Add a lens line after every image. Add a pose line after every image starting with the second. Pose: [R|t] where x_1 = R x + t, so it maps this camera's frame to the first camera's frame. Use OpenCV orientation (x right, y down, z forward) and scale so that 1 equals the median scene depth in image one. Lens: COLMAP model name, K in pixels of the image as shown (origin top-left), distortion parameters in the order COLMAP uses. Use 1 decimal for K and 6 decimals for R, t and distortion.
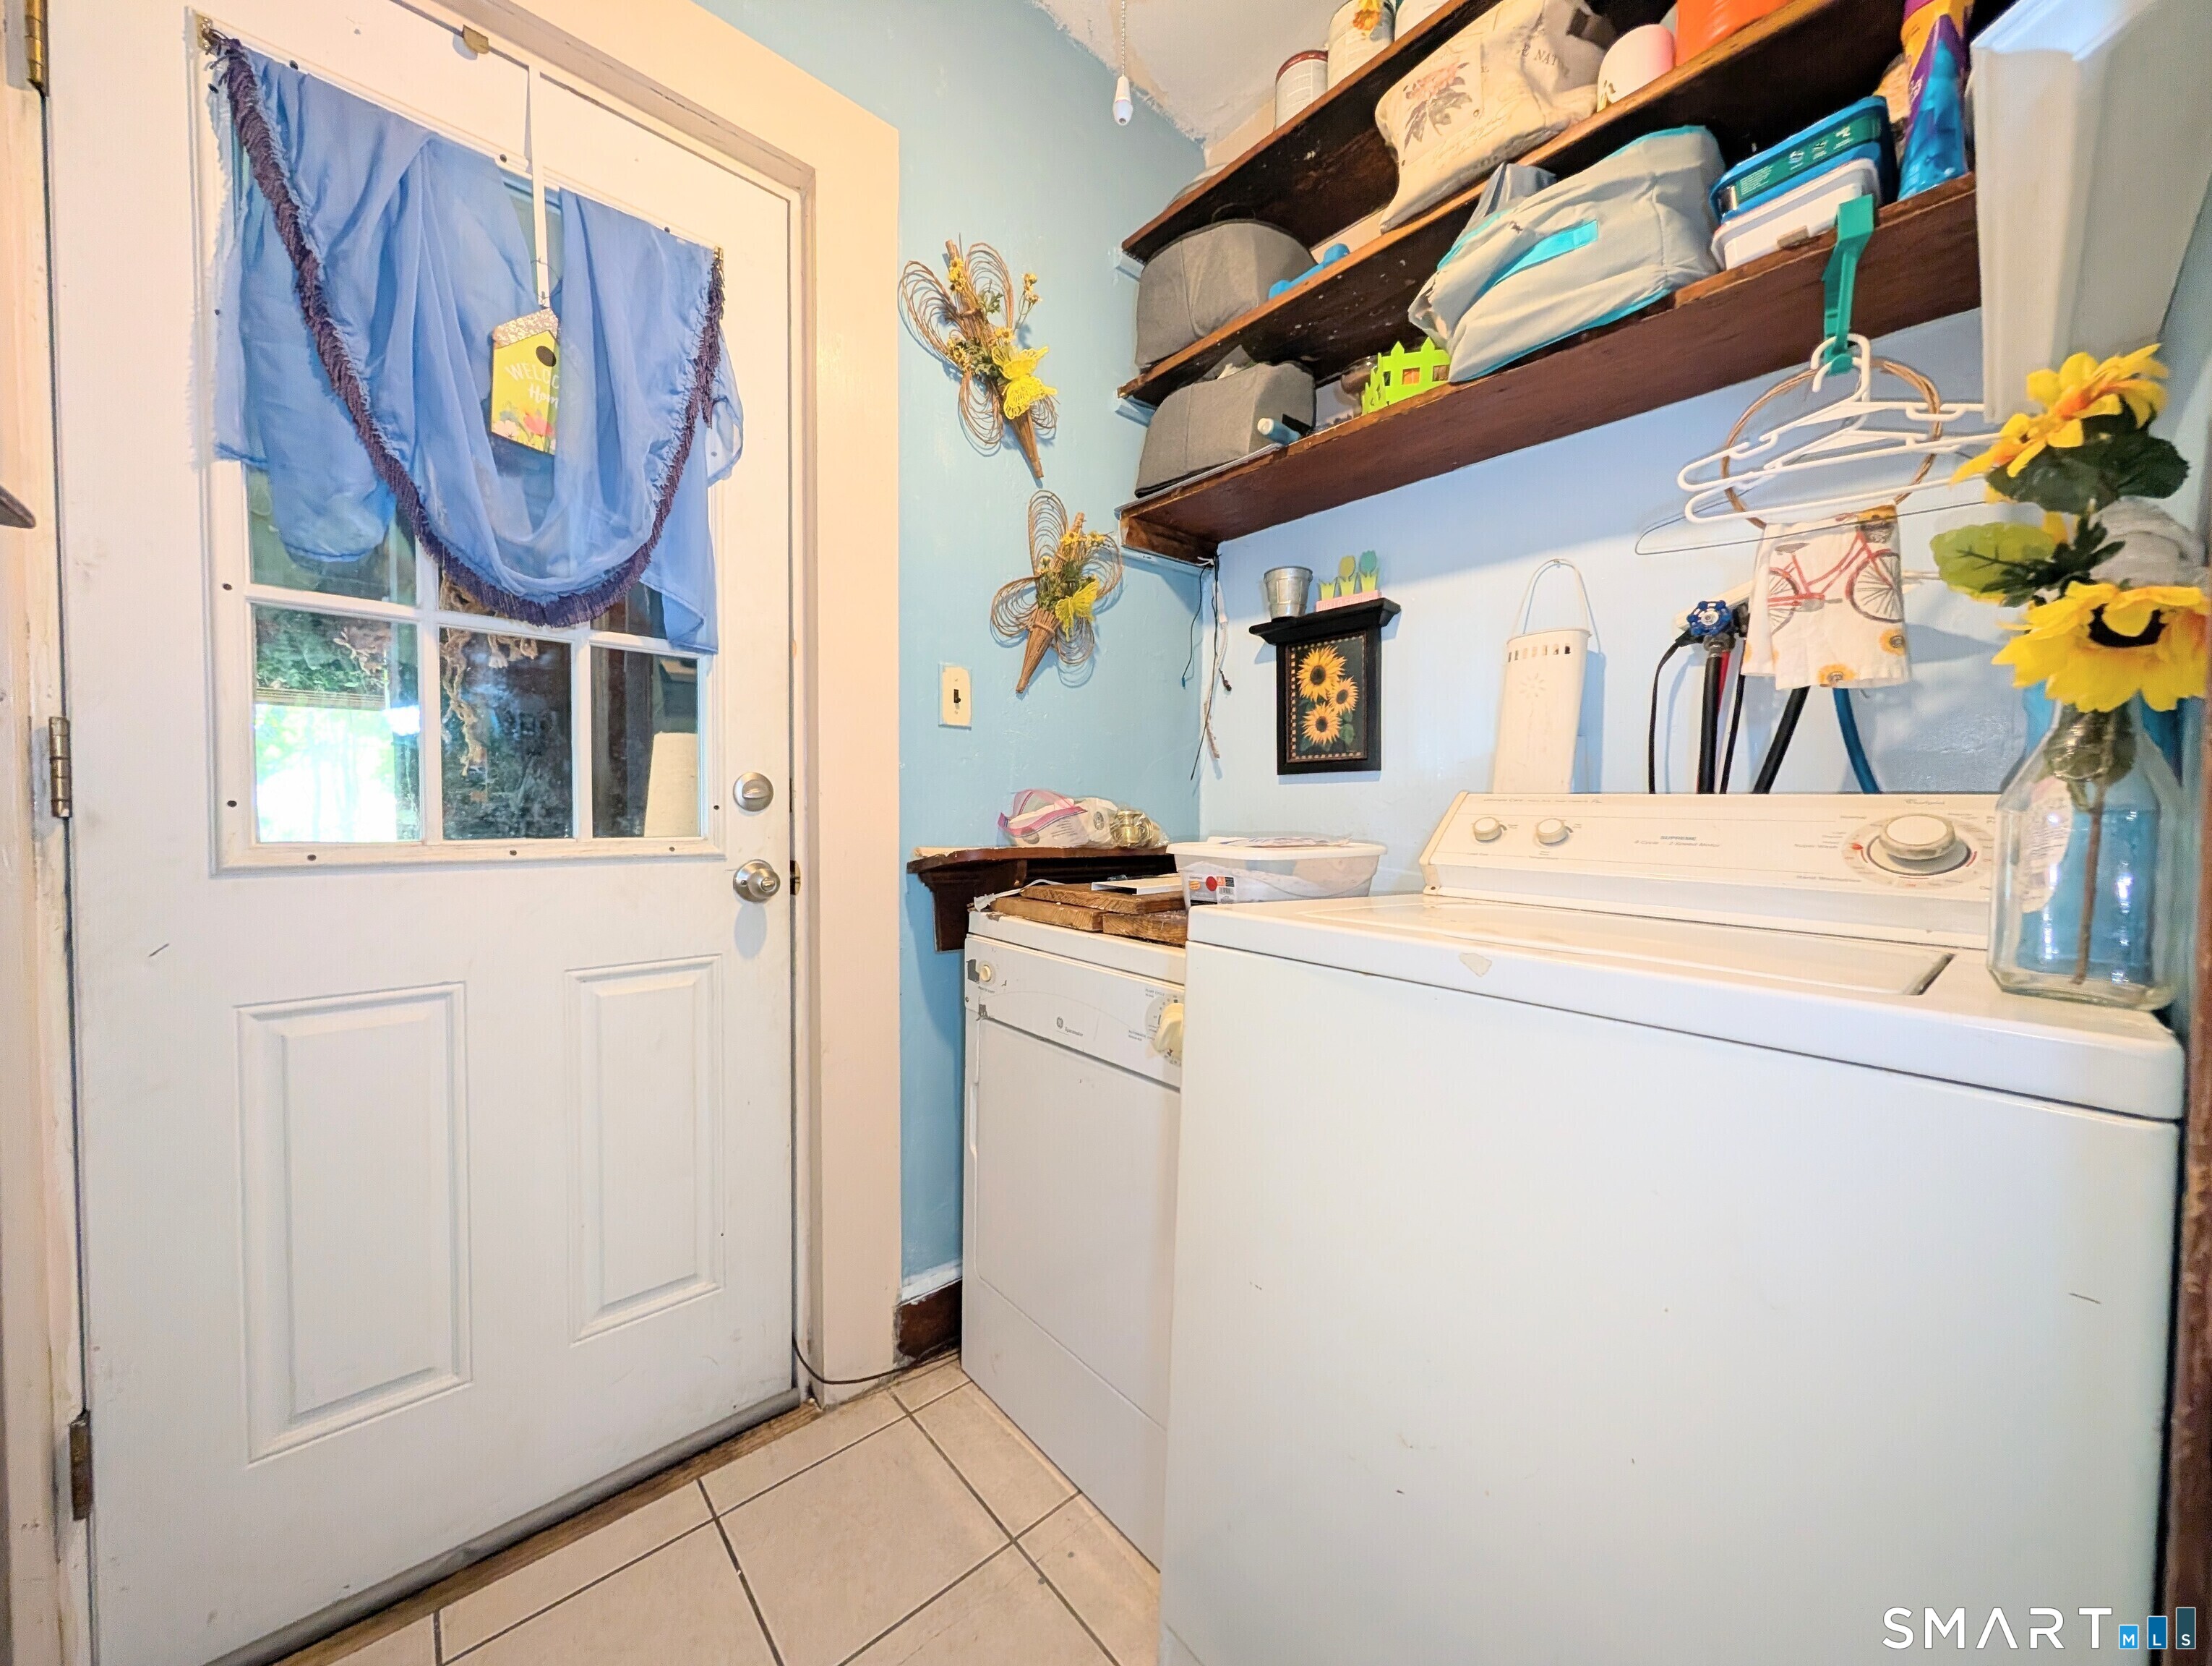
lens RADIAL K [[802.0, 0, 1108.4], [0, 802.0, 832.7], [0, 0, 1]] dist [-0.000131, 0.000344]
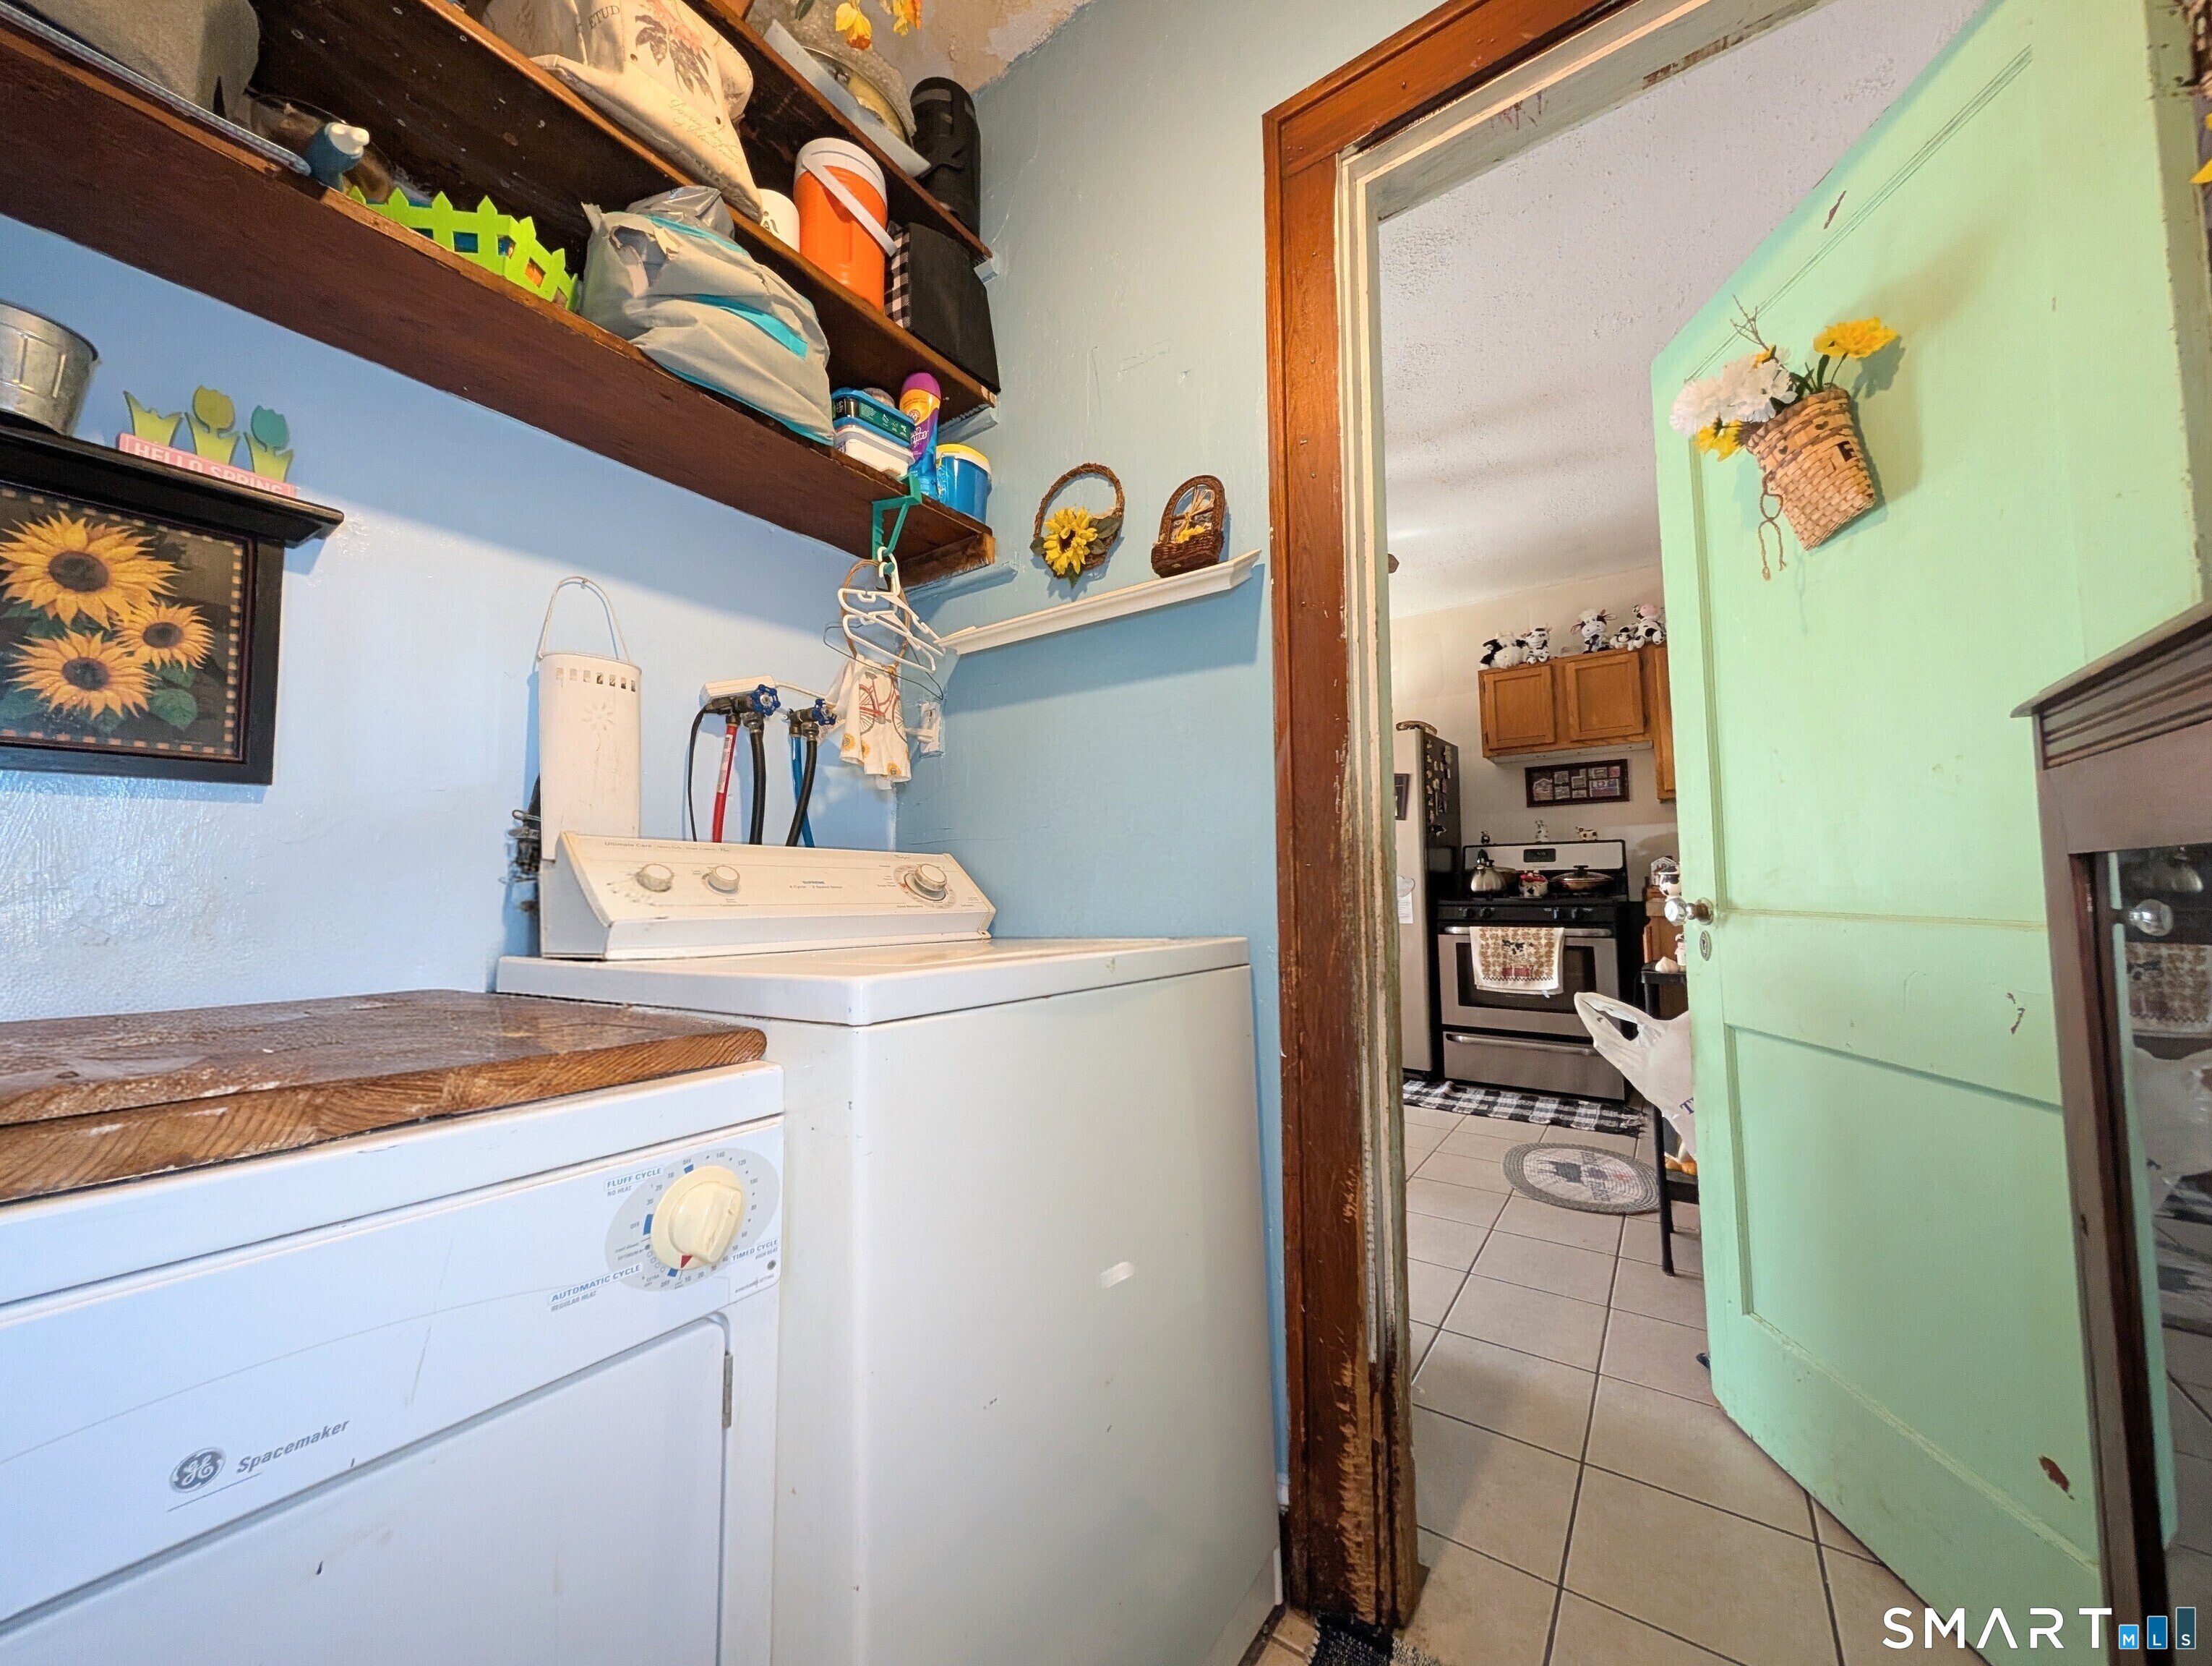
lens RADIAL K [[802.0, 0, 1108.4], [0, 802.0, 832.7], [0, 0, 1]] dist [-0.000131, 0.000344]
pose [[-0.222946, 0.057413, 0.973139, -0.395219], [0.031738, 0.998162, -0.051619, 0.006384], [-0.974314, 0.019377, -0.224358, 0.591483]]
